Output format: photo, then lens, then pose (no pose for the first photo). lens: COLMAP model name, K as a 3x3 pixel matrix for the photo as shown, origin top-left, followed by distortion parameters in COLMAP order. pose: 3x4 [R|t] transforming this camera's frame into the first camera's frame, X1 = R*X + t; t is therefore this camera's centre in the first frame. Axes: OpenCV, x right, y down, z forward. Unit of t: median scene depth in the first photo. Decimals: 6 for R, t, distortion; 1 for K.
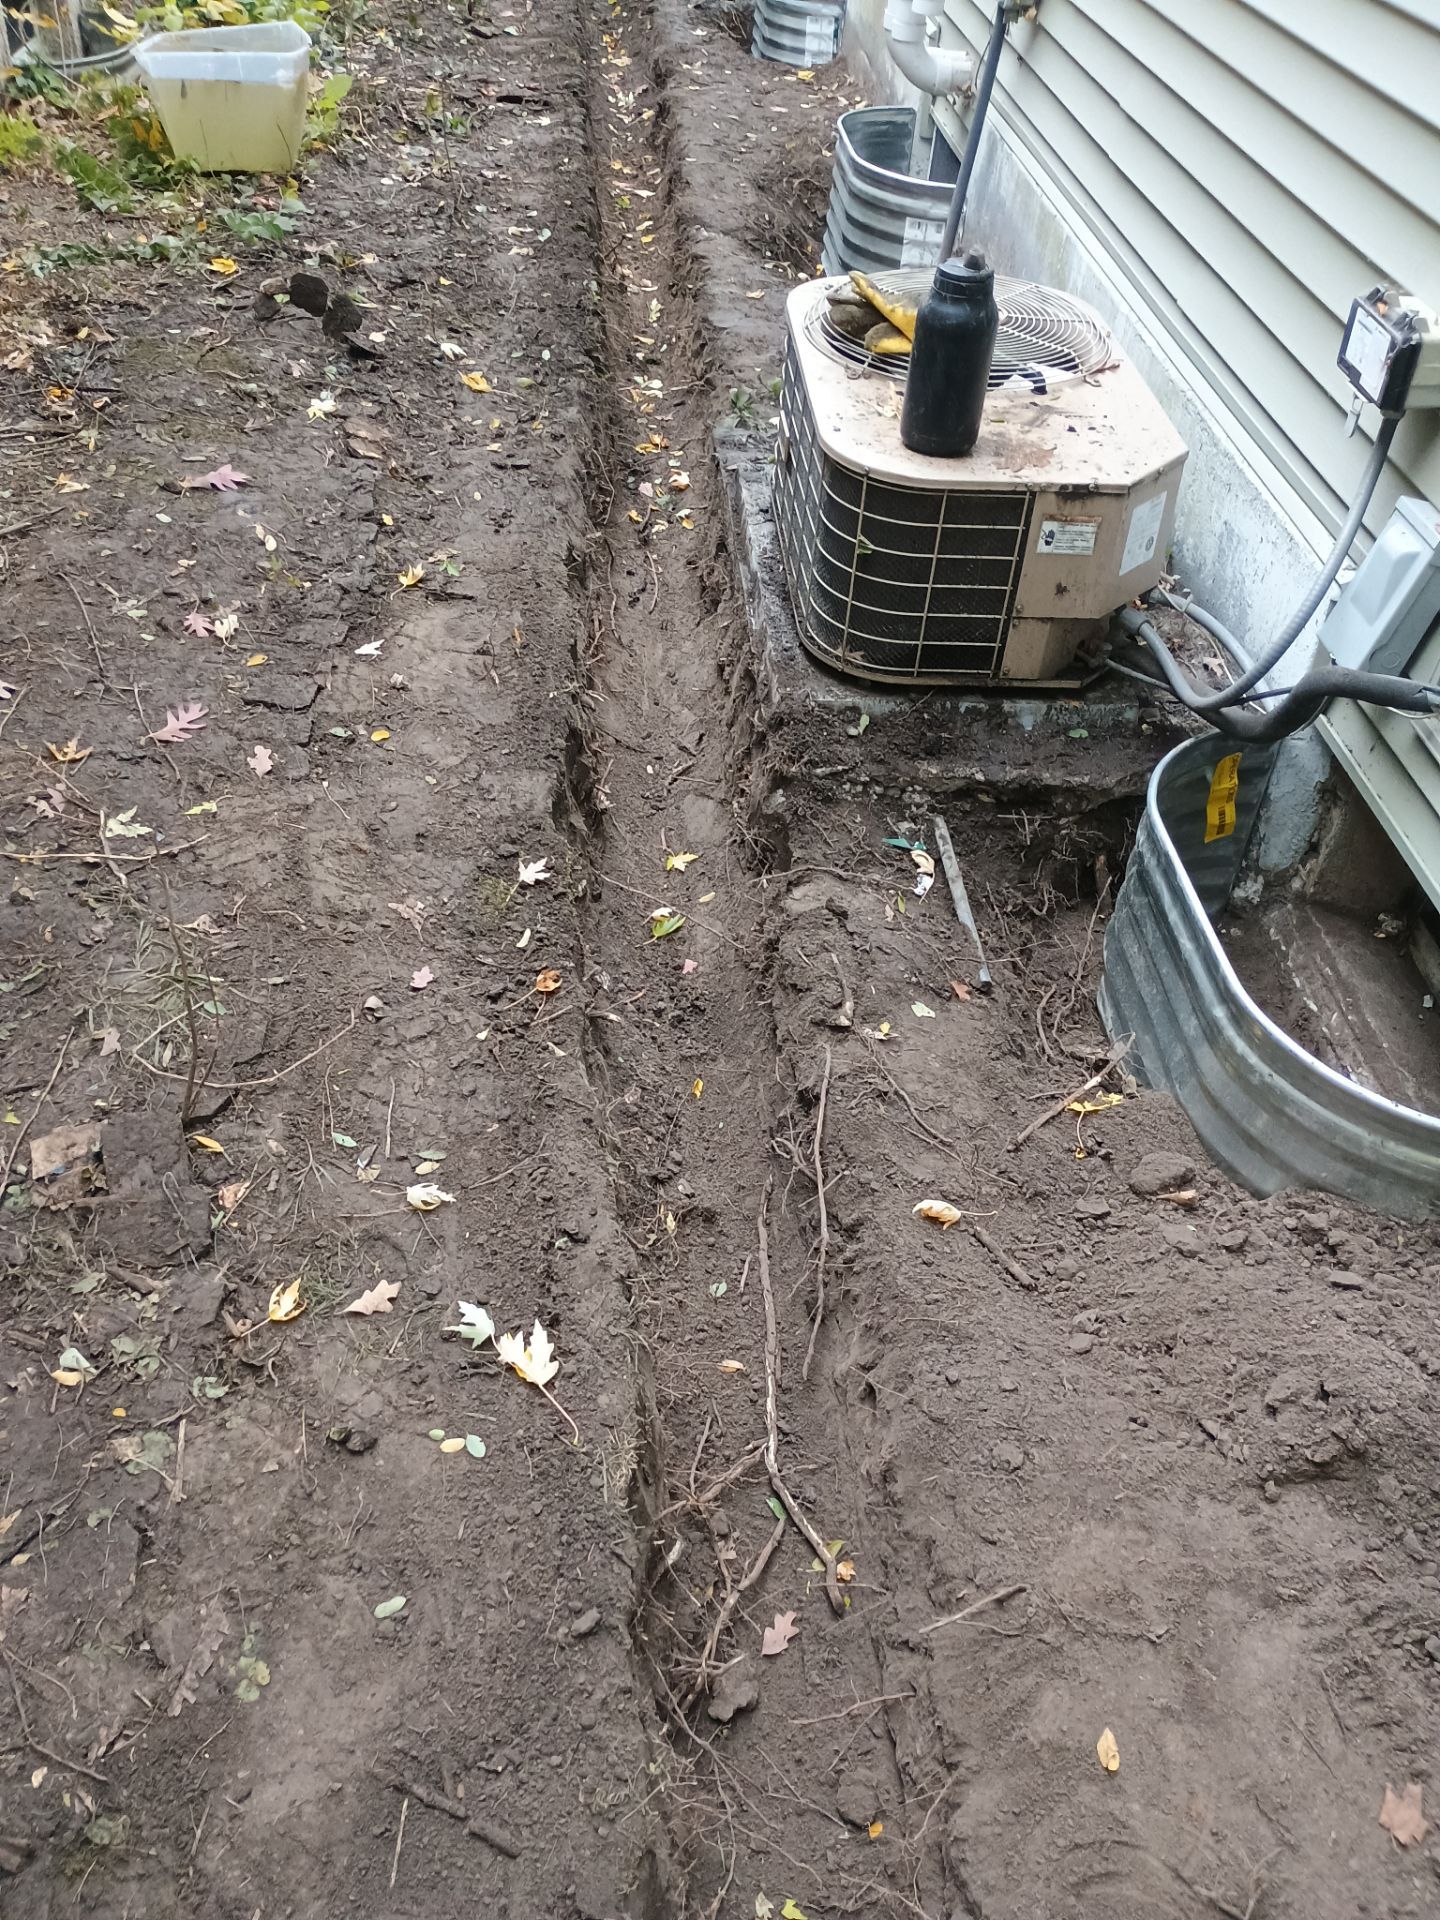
lens RADIAL K [[1695.9, 0, 646.7], [0, 1695.9, 961.2], [0, 0, 1]] dist [0.068171, -0.076875]
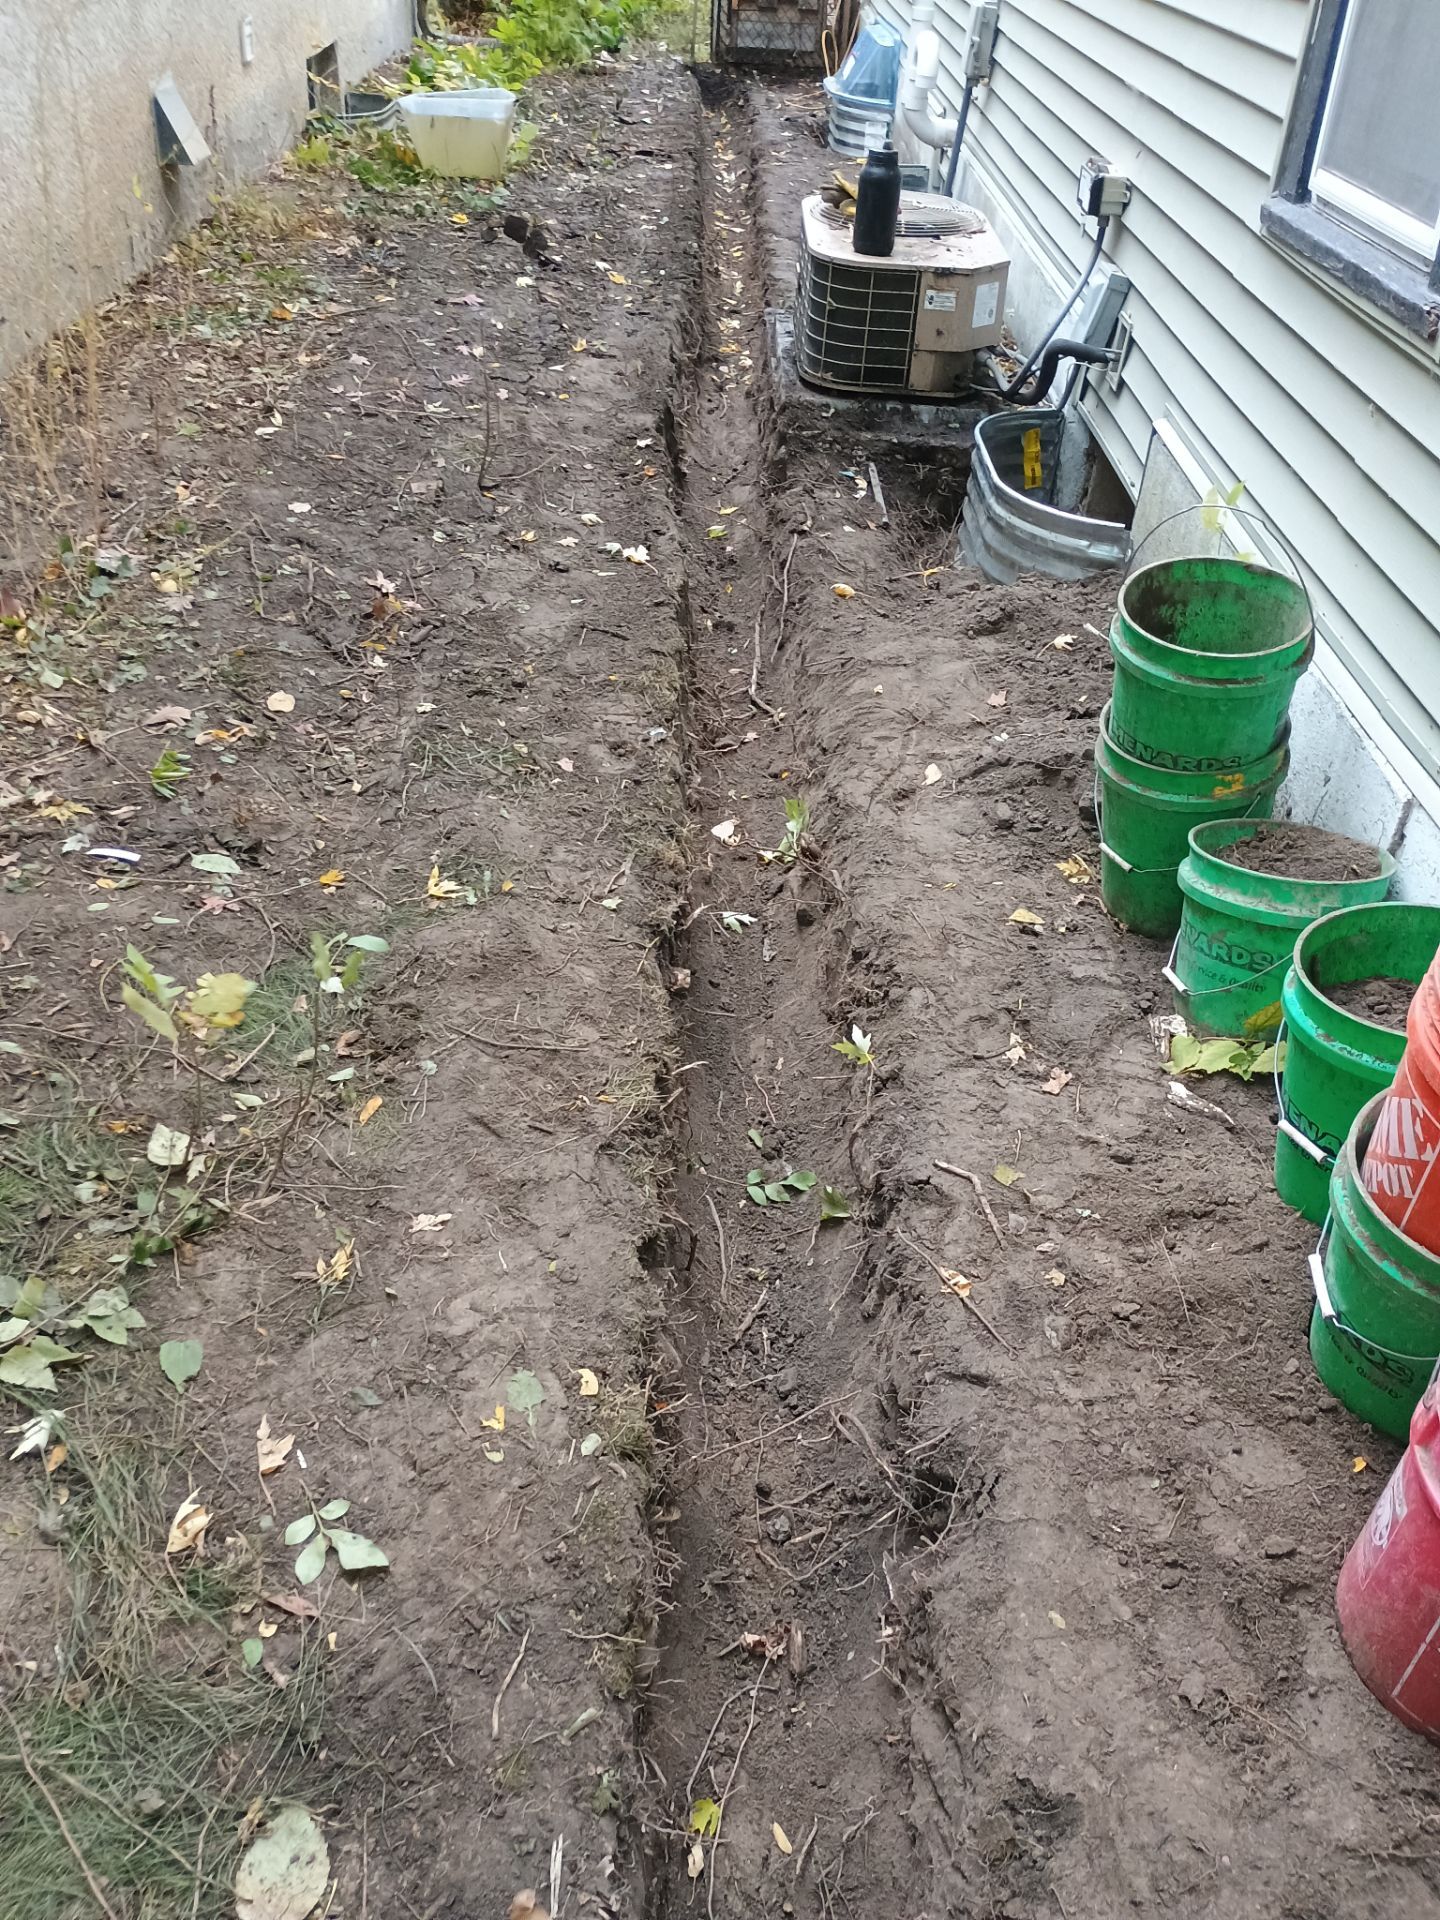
lens RADIAL K [[1699.4, 0, 686.5], [0, 1699.4, 954.8], [0, 0, 1]] dist [0.069403, -0.070034]
pose [[0.998767, 0.036535, -0.033604, 0.039586], [-0.039546, 0.994805, -0.093800, 0.419500], [0.030003, 0.095013, 0.995024, -0.513779]]
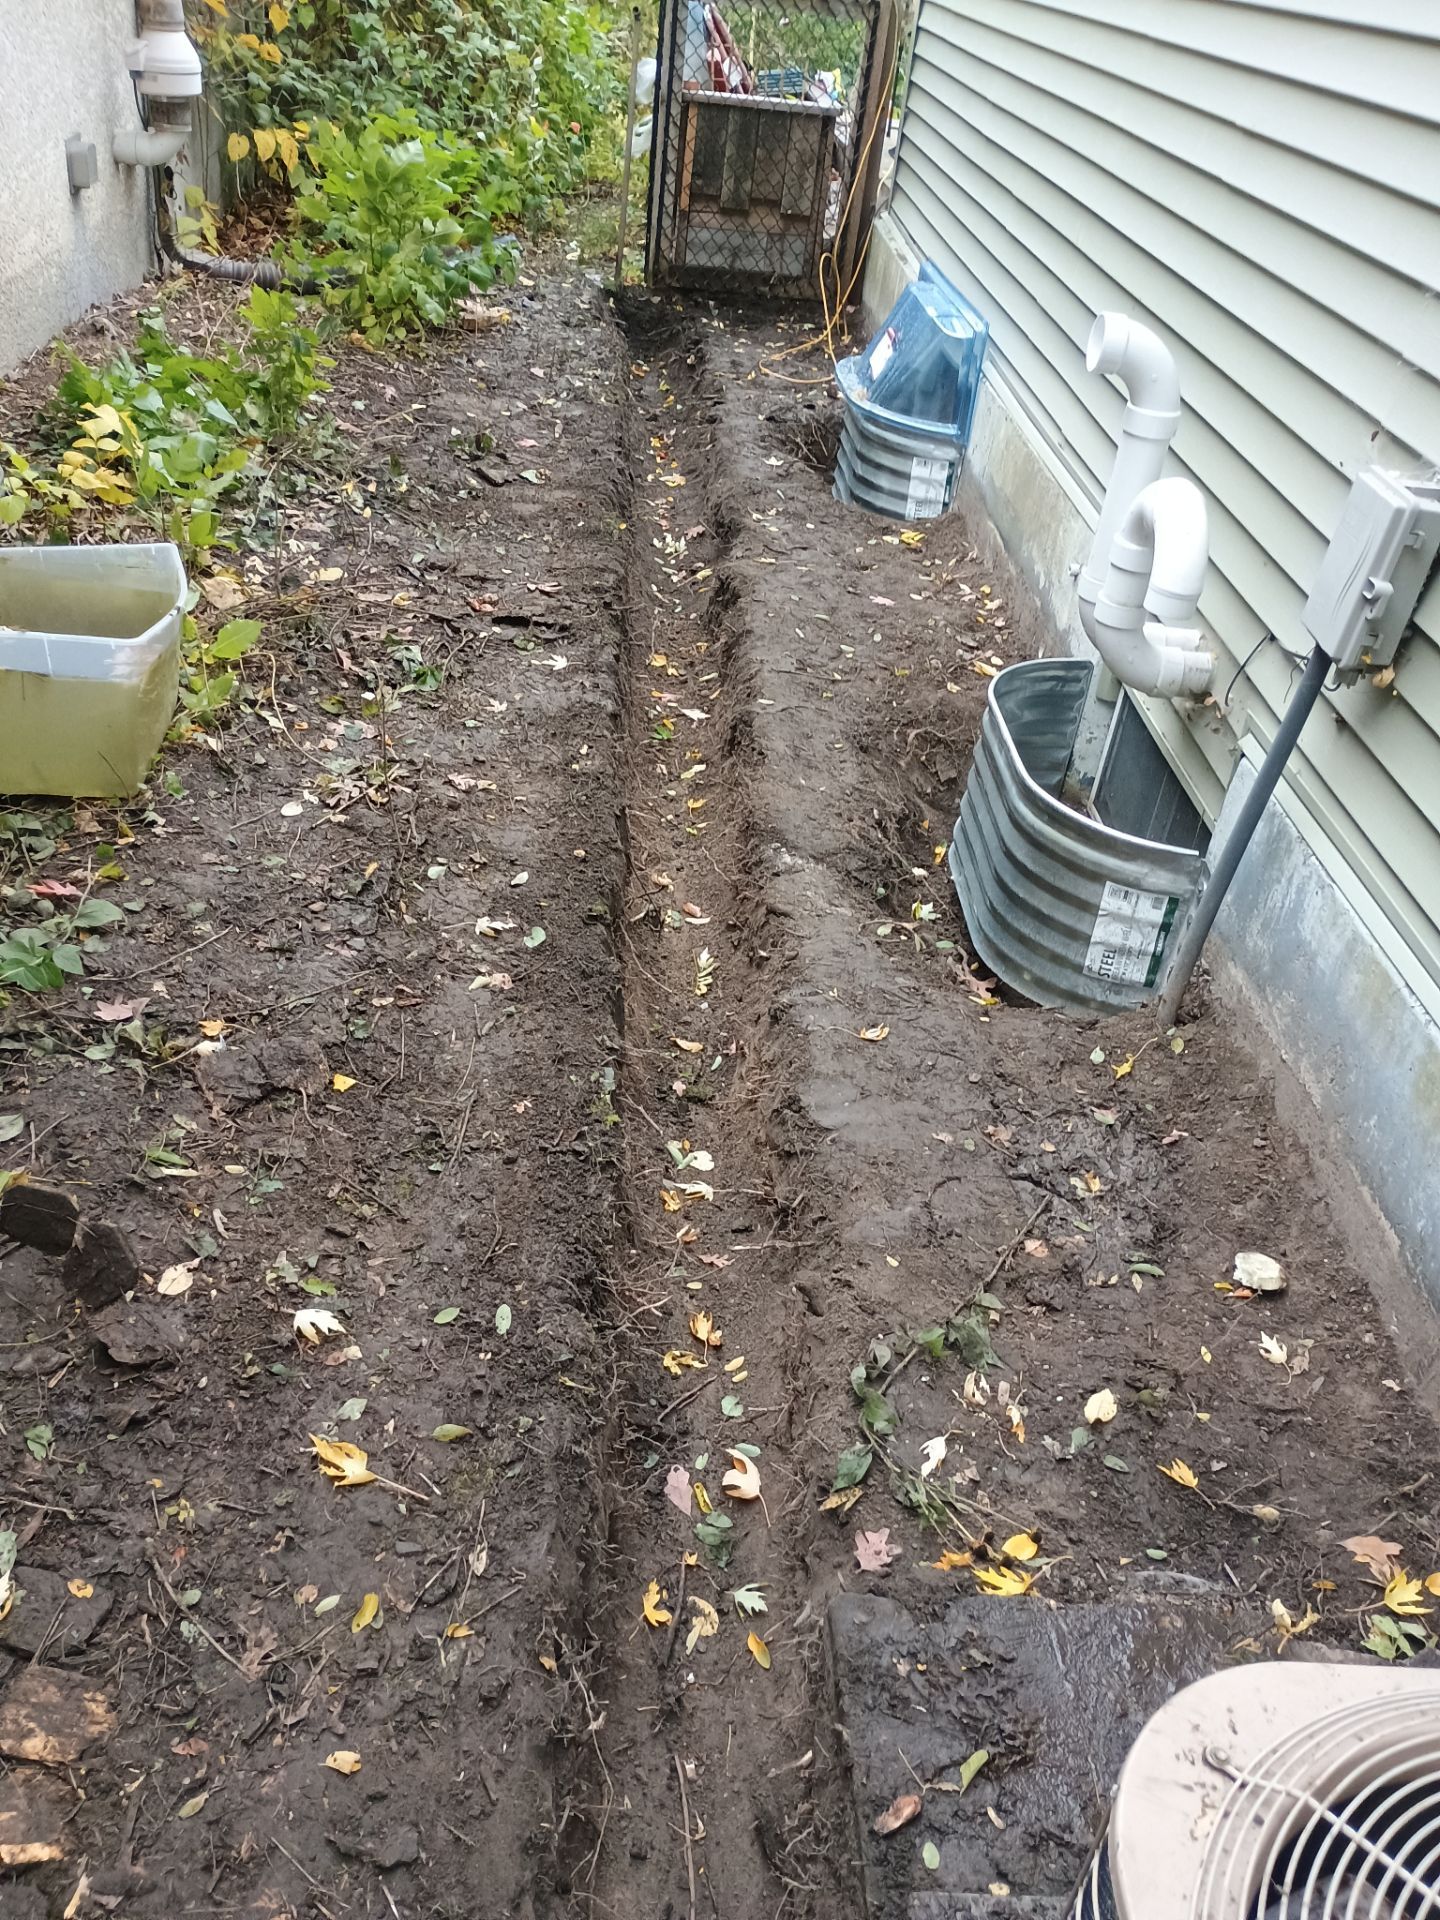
lens RADIAL K [[1676.7, 0, 642.4], [0, 1676.7, 965.0], [0, 0, 1]] dist [0.057729, -0.046184]
pose [[0.998042, 0.062379, -0.004622, -0.021381], [-0.062491, 0.991184, -0.116828, -0.406260], [-0.002706, 0.116888, 0.993141, 0.483328]]
